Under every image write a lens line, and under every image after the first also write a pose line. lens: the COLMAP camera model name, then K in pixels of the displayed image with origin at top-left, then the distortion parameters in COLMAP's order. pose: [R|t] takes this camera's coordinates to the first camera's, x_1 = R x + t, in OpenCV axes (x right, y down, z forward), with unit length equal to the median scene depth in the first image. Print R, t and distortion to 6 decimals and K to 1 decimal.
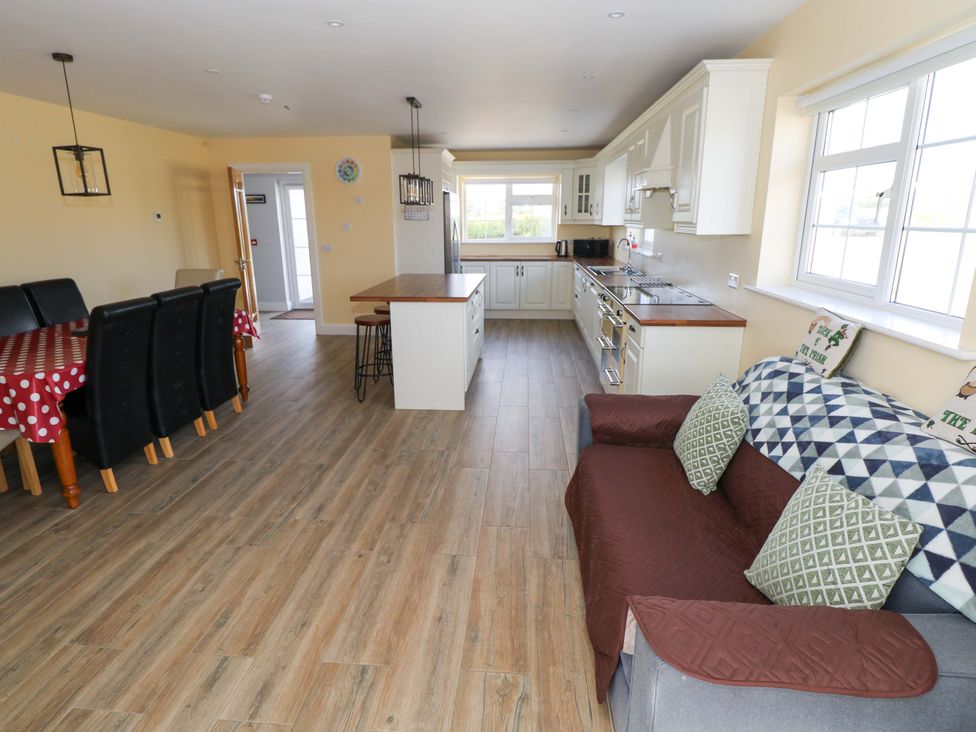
lens RADIAL K [[548.3, 0, 485.6], [0, 548.3, 361.0], [0, 0, 1]] dist [0.006723, -0.010684]
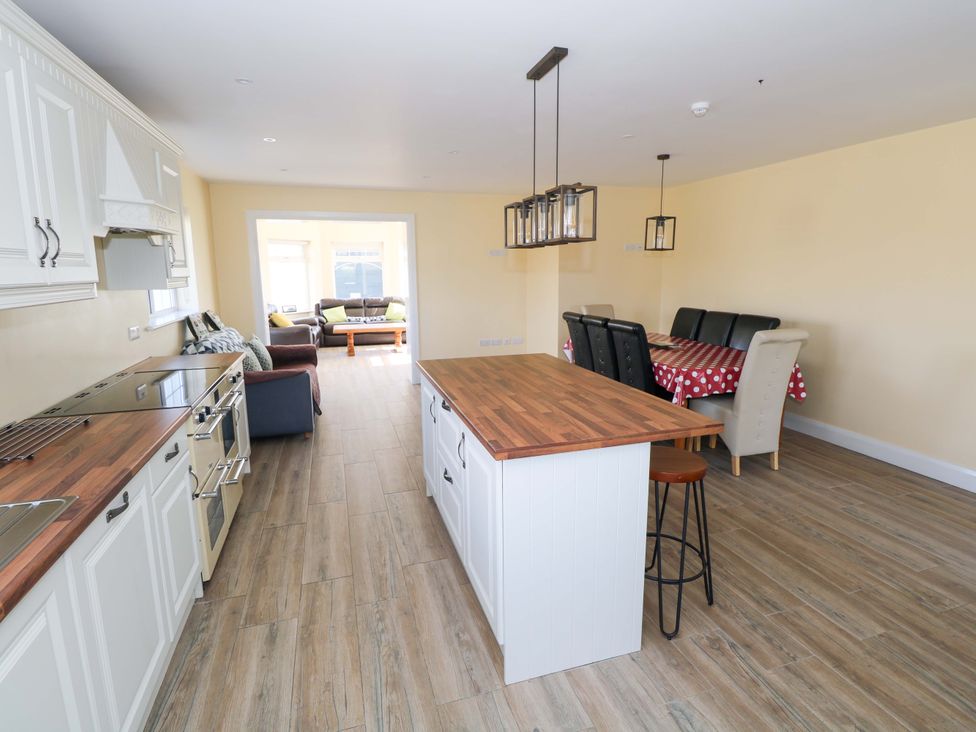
lens RADIAL K [[519.9, 0, 490.5], [0, 519.9, 355.2], [0, 0, 1]] dist [-0.000751, 0.000347]
pose [[-0.931173, 0.072726, -0.357251, 0.153407], [-0.079637, 0.915664, 0.393977, -0.471489], [0.355775, 0.395311, -0.846849, 1.798718]]
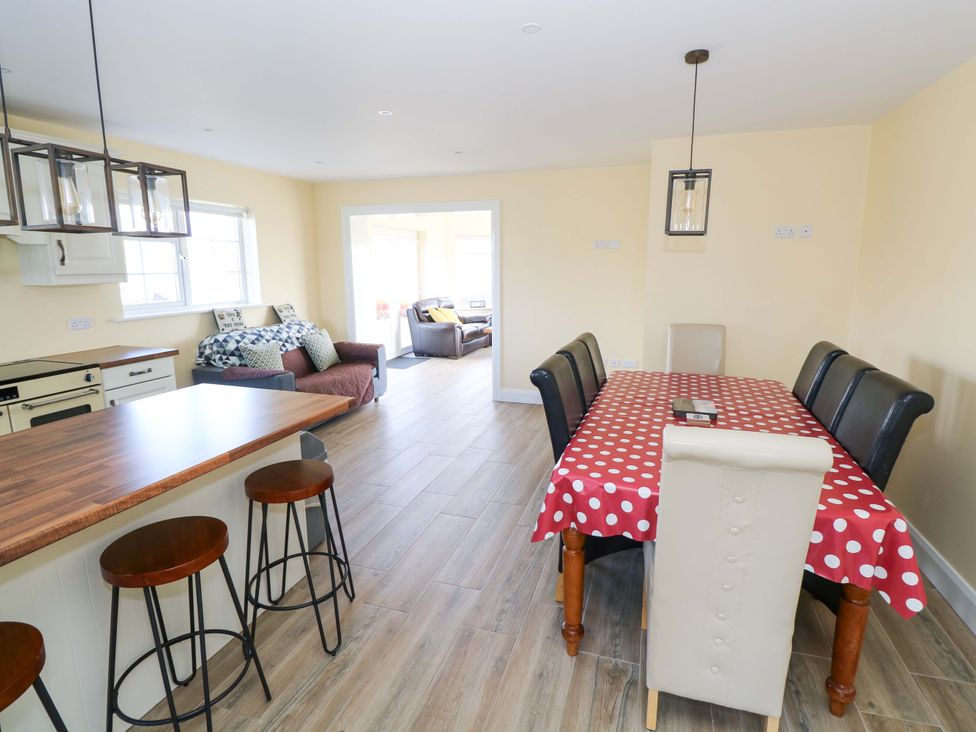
lens RADIAL K [[533.7, 0, 486.7], [0, 533.7, 344.1], [0, 0, 1]] dist [0.031466, 0.000245]
pose [[-0.969369, -0.026689, 0.244156, -0.553277], [0.070299, 0.922341, 0.379929, -0.400170], [-0.235335, 0.385455, -0.892212, 1.547399]]
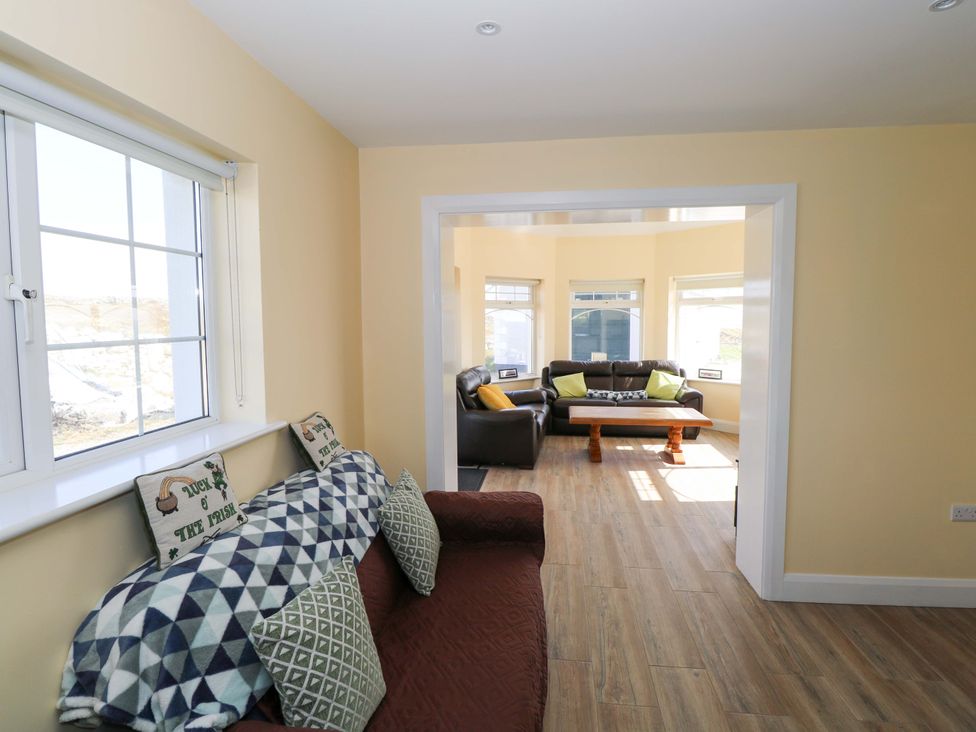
lens RADIAL K [[519.9, 0, 490.5], [0, 519.9, 355.2], [0, 0, 1]] dist [-0.000751, 0.000347]
pose [[-0.998808, 0.006626, 0.048364, 0.115228], [0.021806, 0.946965, 0.320596, -0.225554], [-0.043675, 0.321269, -0.945980, 0.841521]]
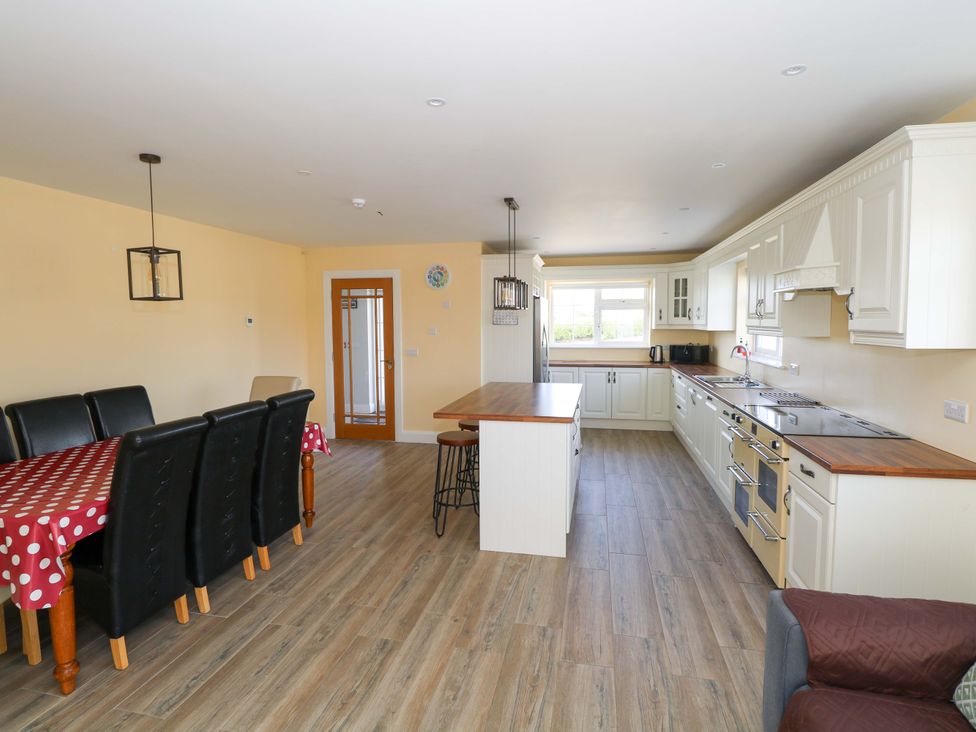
lens RADIAL K [[519.9, 0, 490.5], [0, 519.9, 355.2], [0, 0, 1]] dist [-0.000751, 0.000347]
pose [[0.991672, 0.009821, -0.128418, -0.058680], [-0.033777, 0.982020, -0.185730, -0.061216], [0.124285, 0.188521, 0.974173, 0.213696]]
